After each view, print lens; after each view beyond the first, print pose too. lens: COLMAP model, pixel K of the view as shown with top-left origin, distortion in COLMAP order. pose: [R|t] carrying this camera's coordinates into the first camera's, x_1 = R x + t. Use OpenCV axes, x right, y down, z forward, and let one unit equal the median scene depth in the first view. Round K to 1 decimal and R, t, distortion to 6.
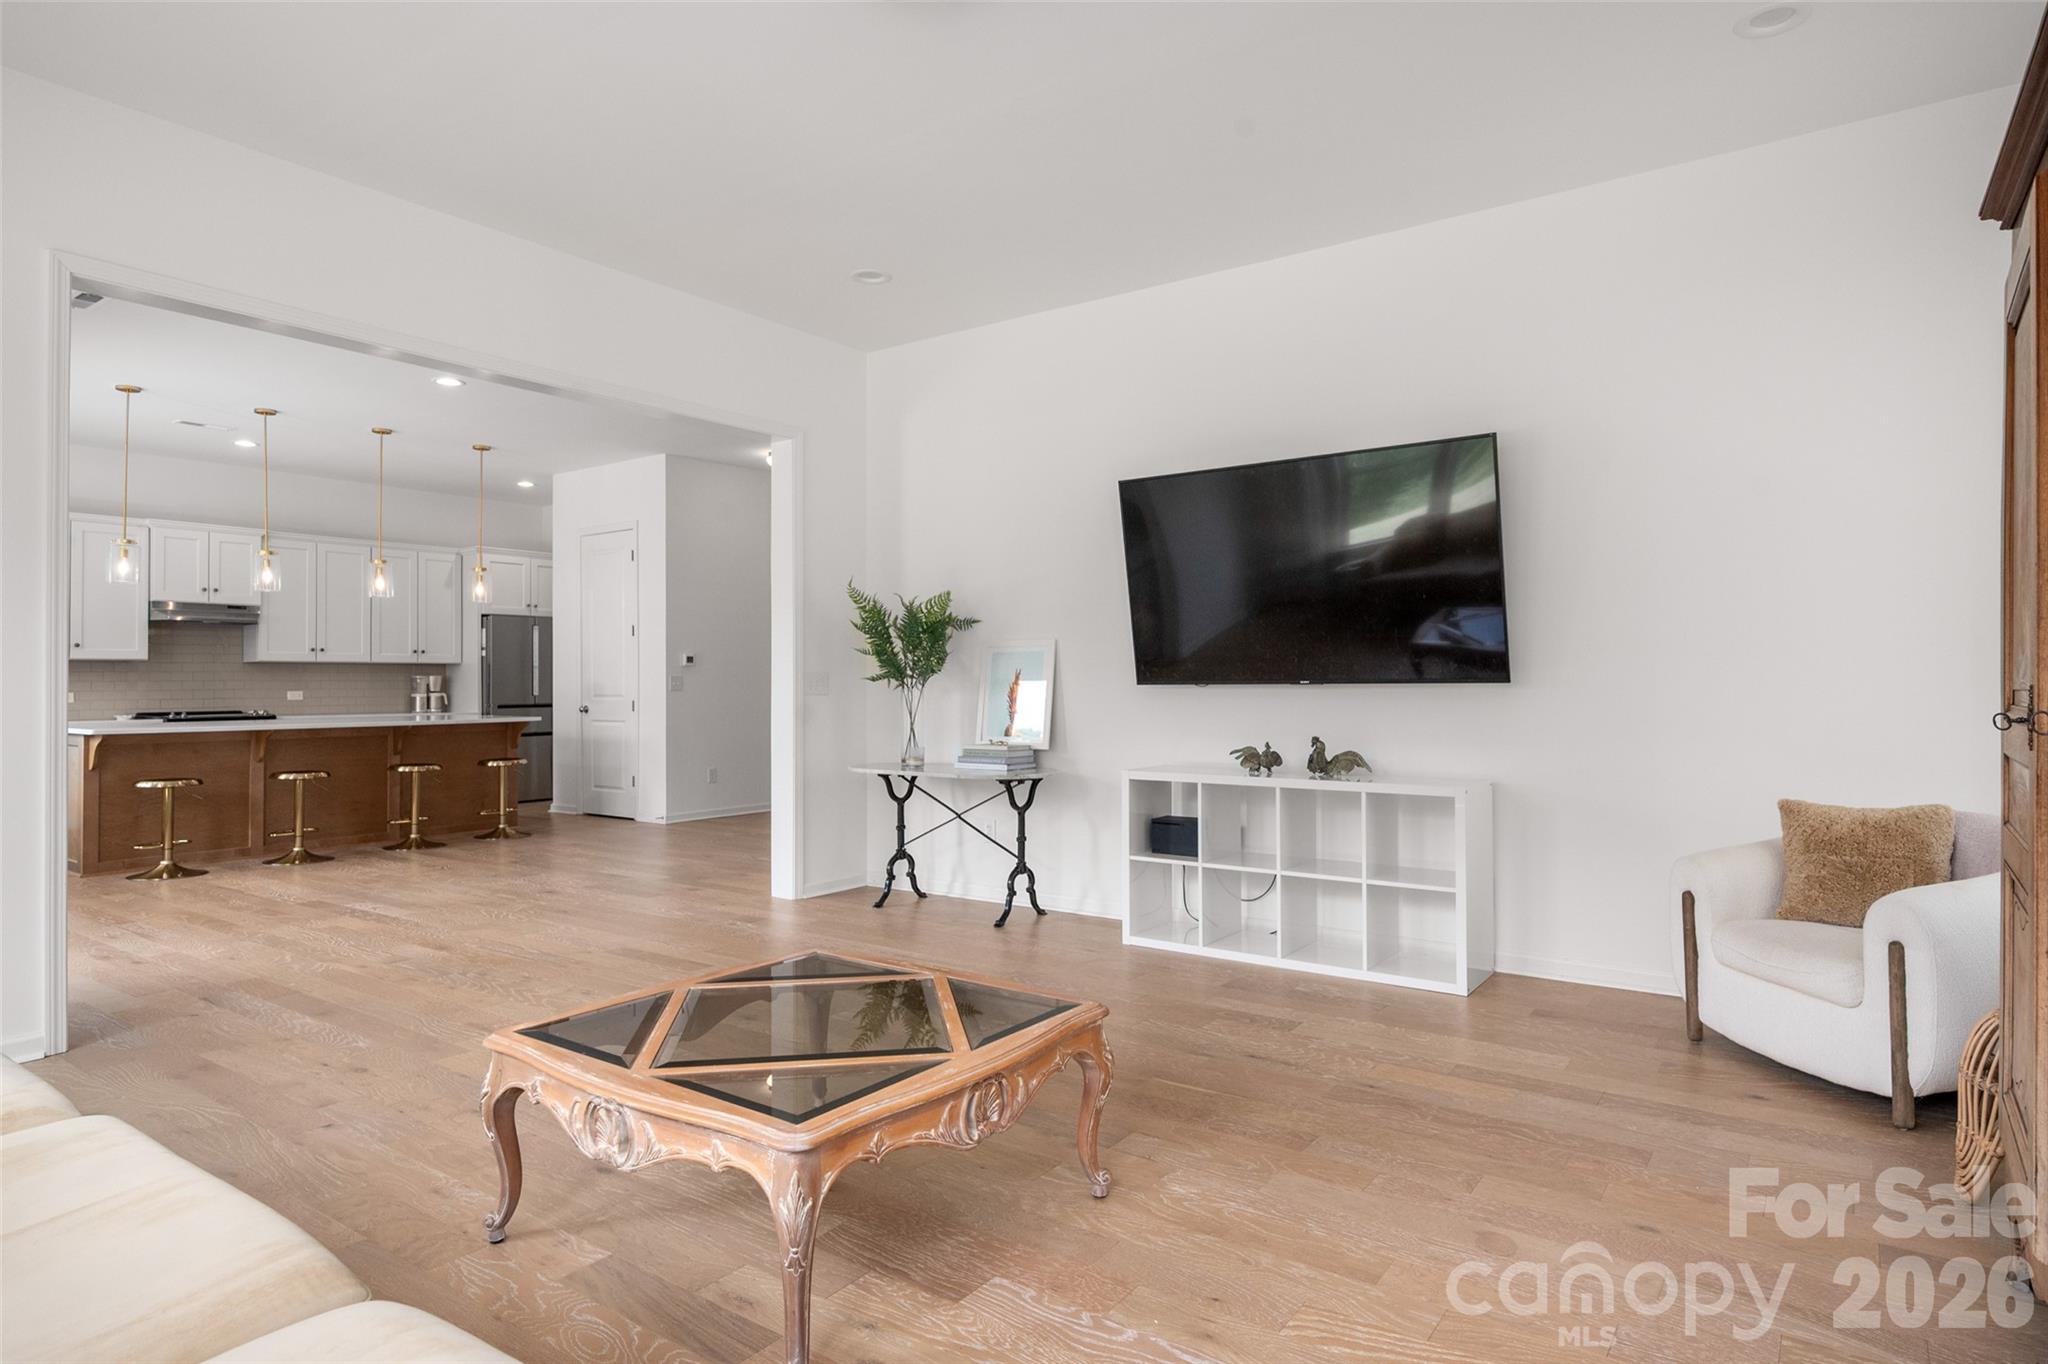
lens RADIAL K [[1127.1, 0, 1024.0], [0, 1127.1, 682.0], [0, 0, 1]] dist [0.003092, 0.001262]
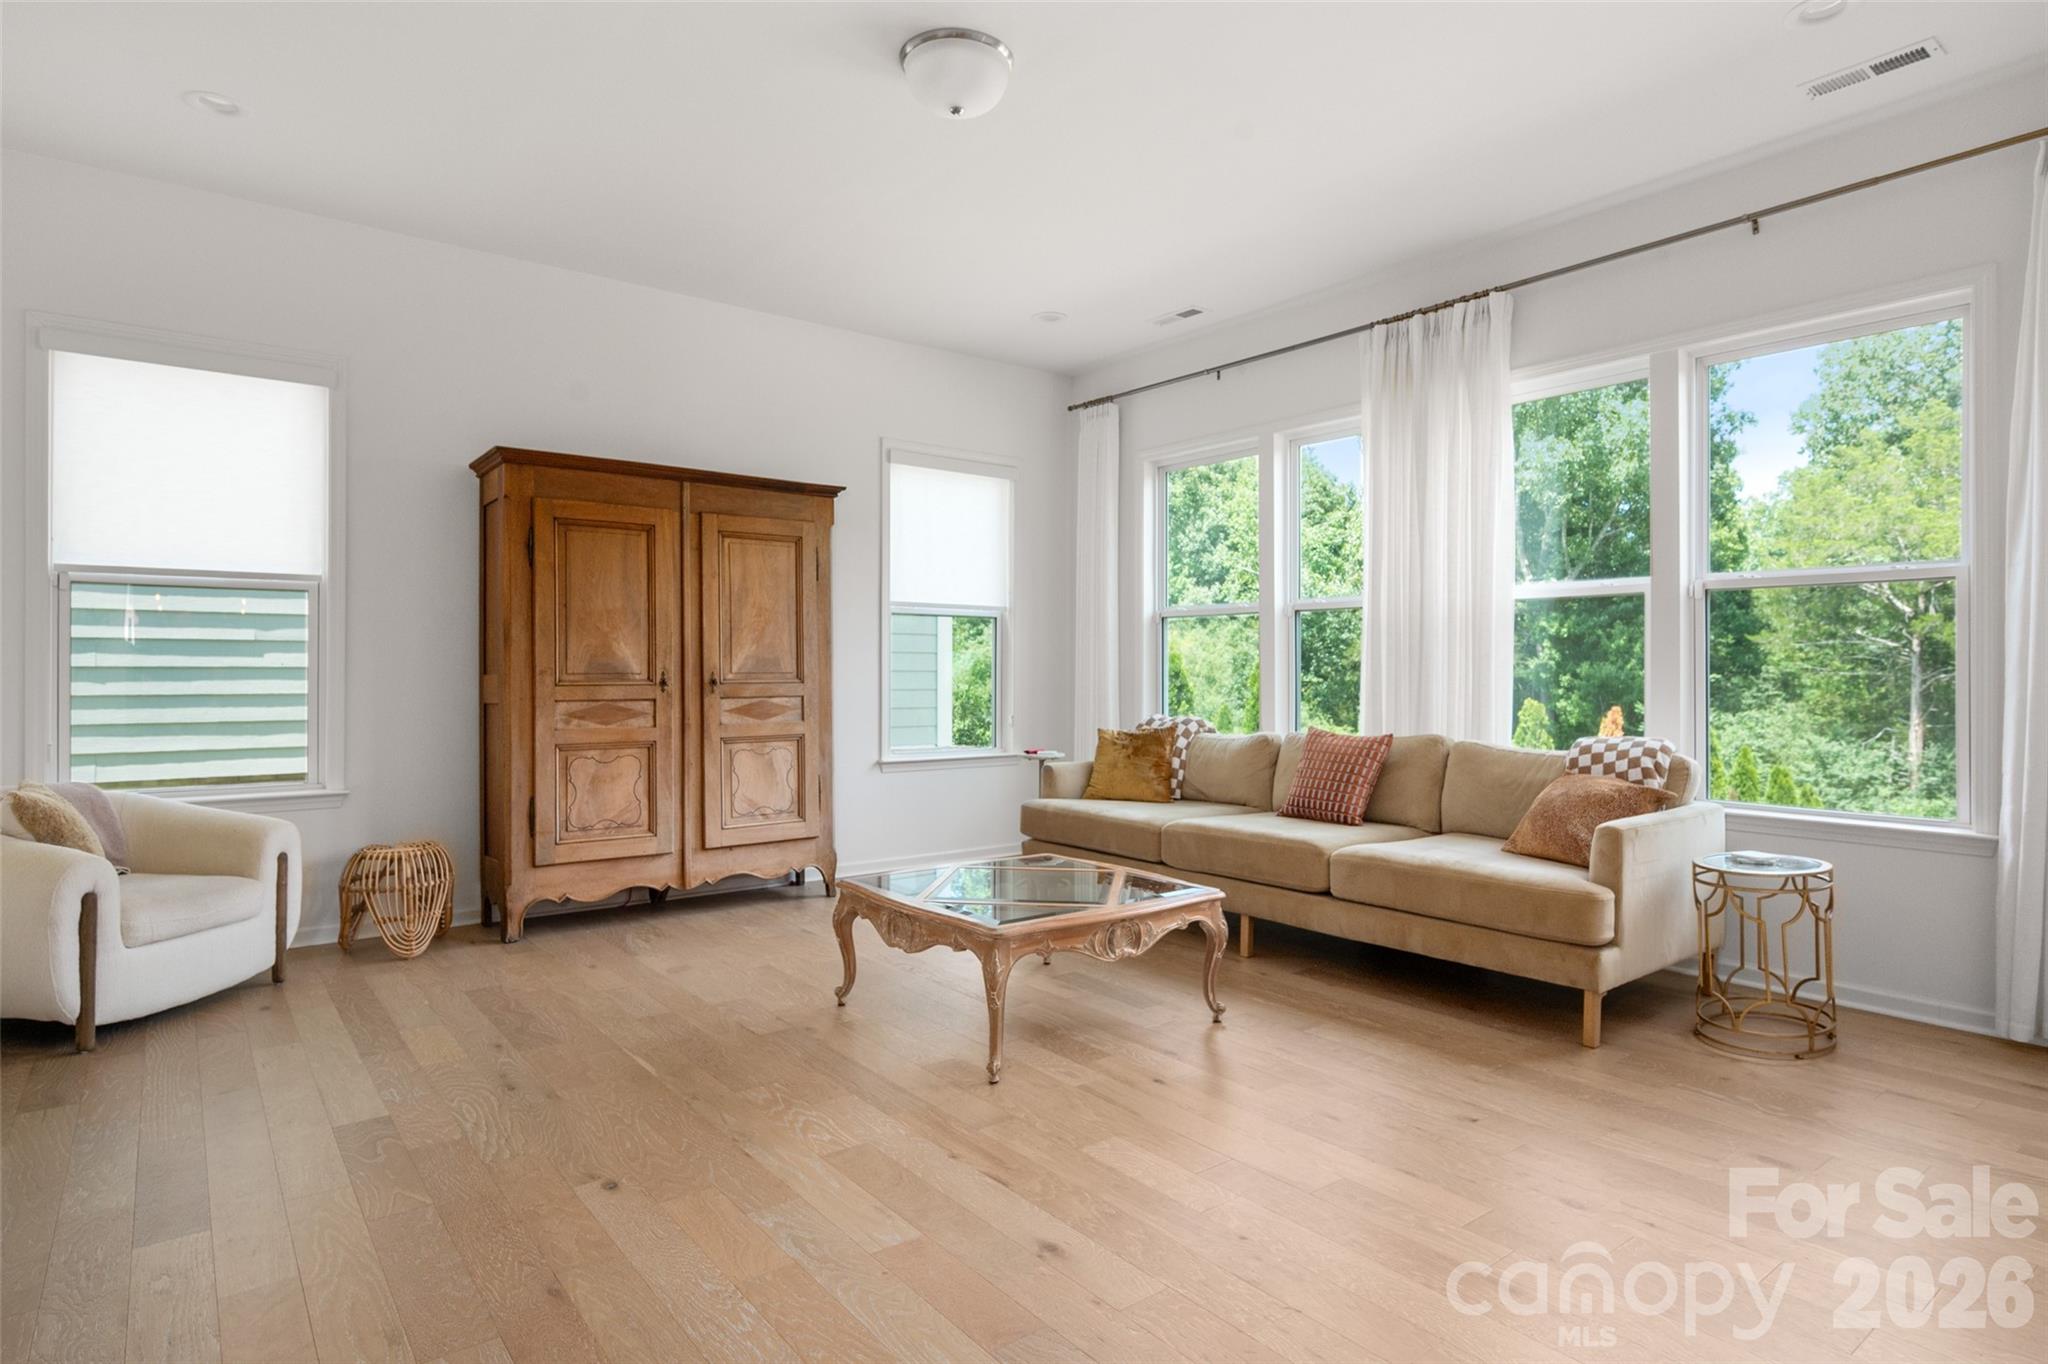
lens RADIAL K [[1122.9, 0, 1024.0], [0, 1122.9, 682.0], [0, 0, 1]] dist [0.001080, 0.000358]
pose [[-0.961624, -0.005269, 0.274320, -0.323344], [-0.002943, 0.999956, 0.008887, 0.000799], [-0.274355, 0.007738, -0.961597, 1.314340]]
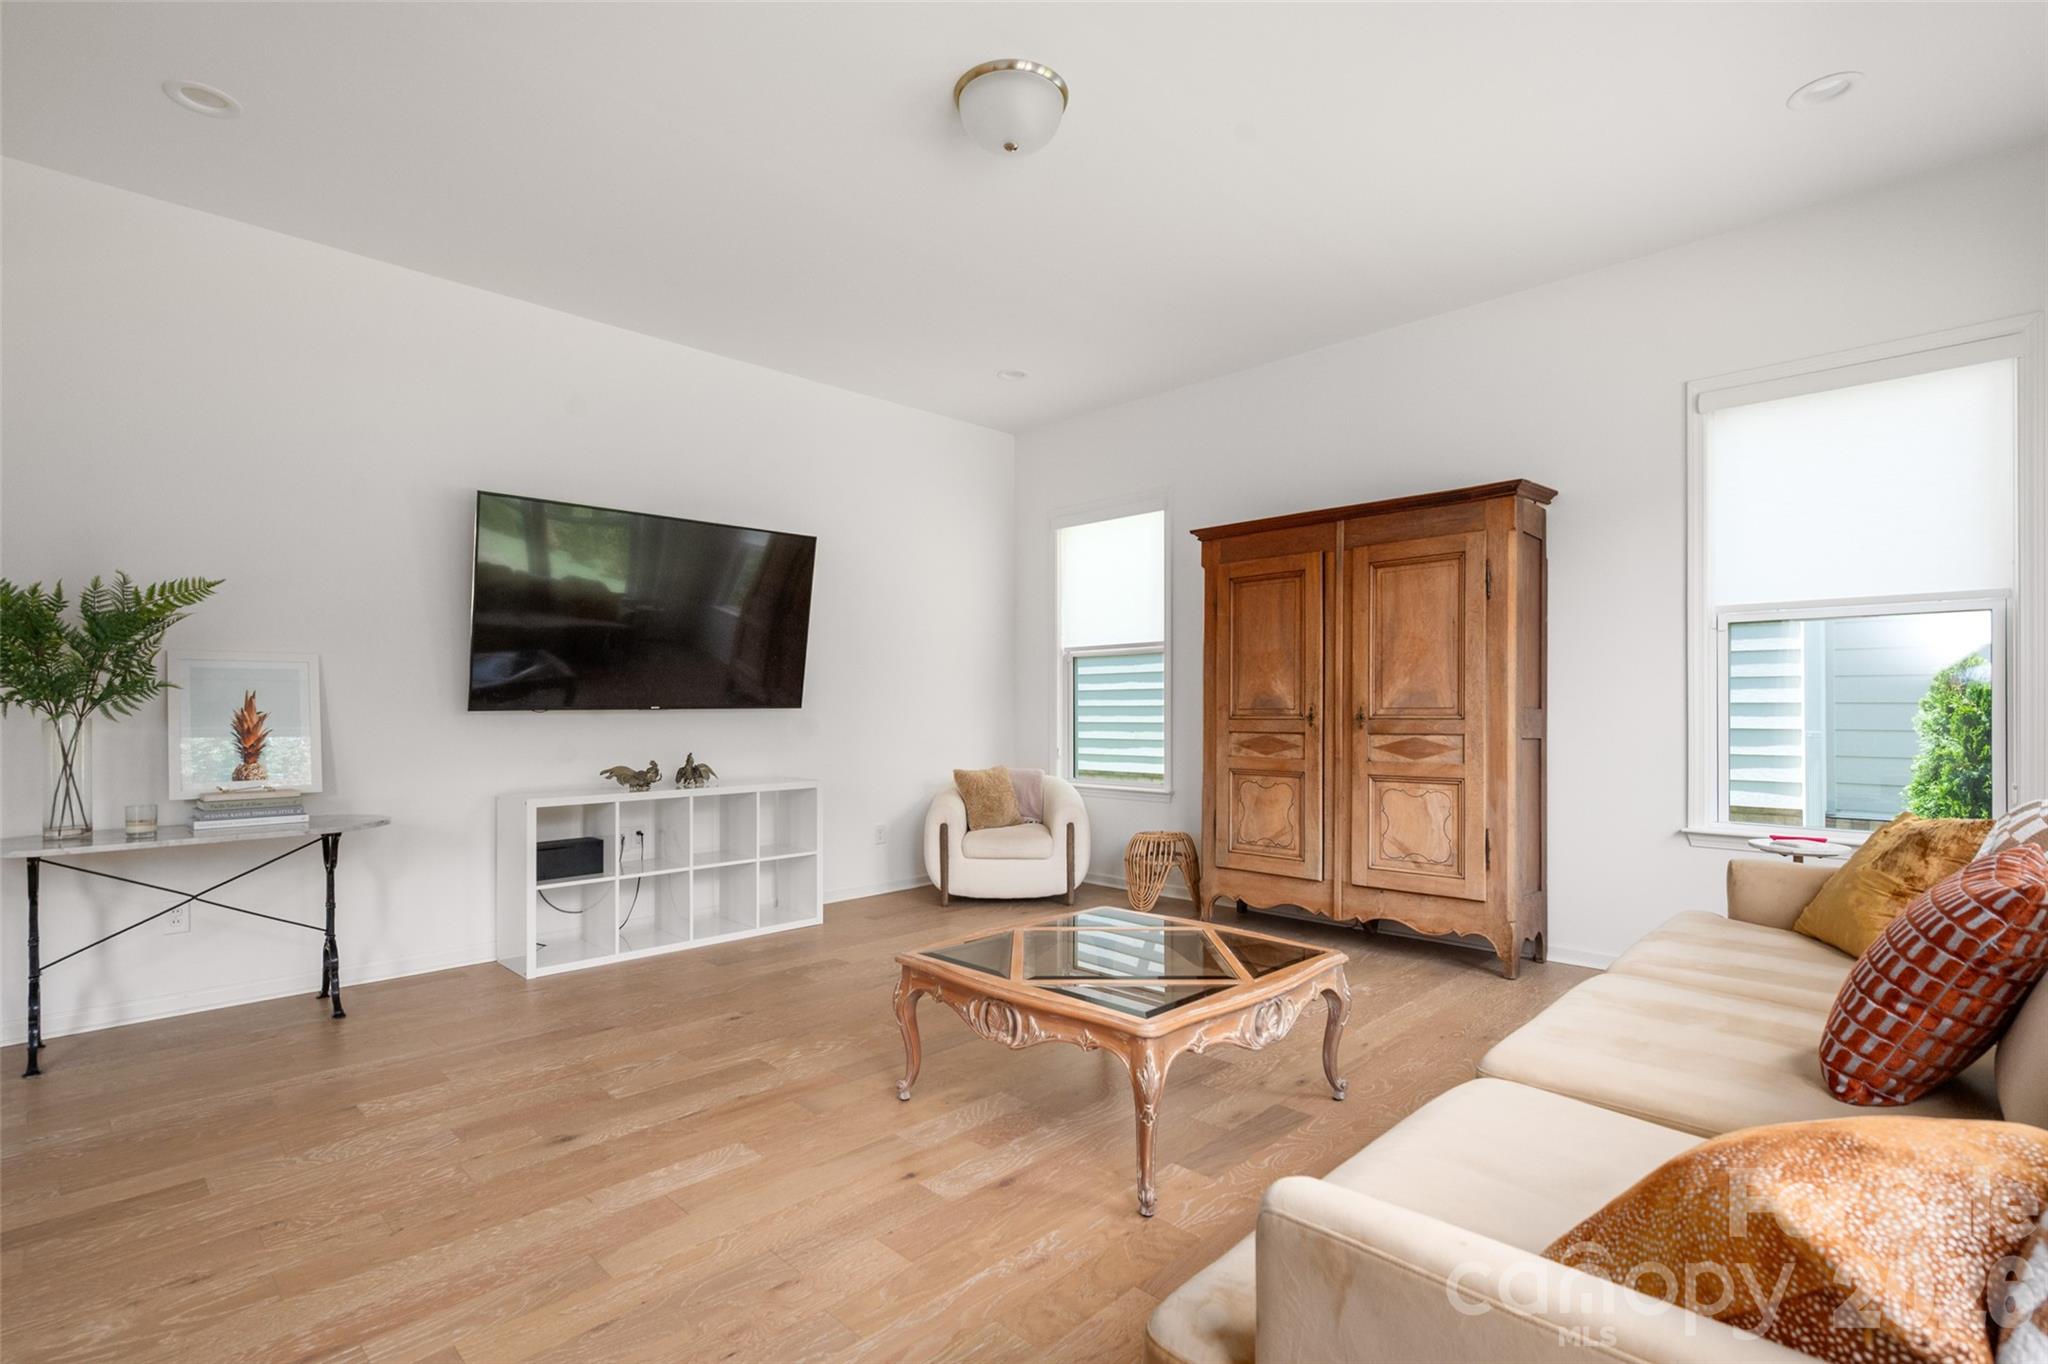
lens RADIAL K [[964.3, 0, 1023.8], [0, 964.3, 713.2], [0, 0, 1]] dist [0.000751, 0.000293]
pose [[0.161888, -0.005832, 0.986792, -0.710957], [0.002801, 0.999981, 0.005450, 0.001656], [-0.986805, 0.001882, 0.161901, 0.487835]]
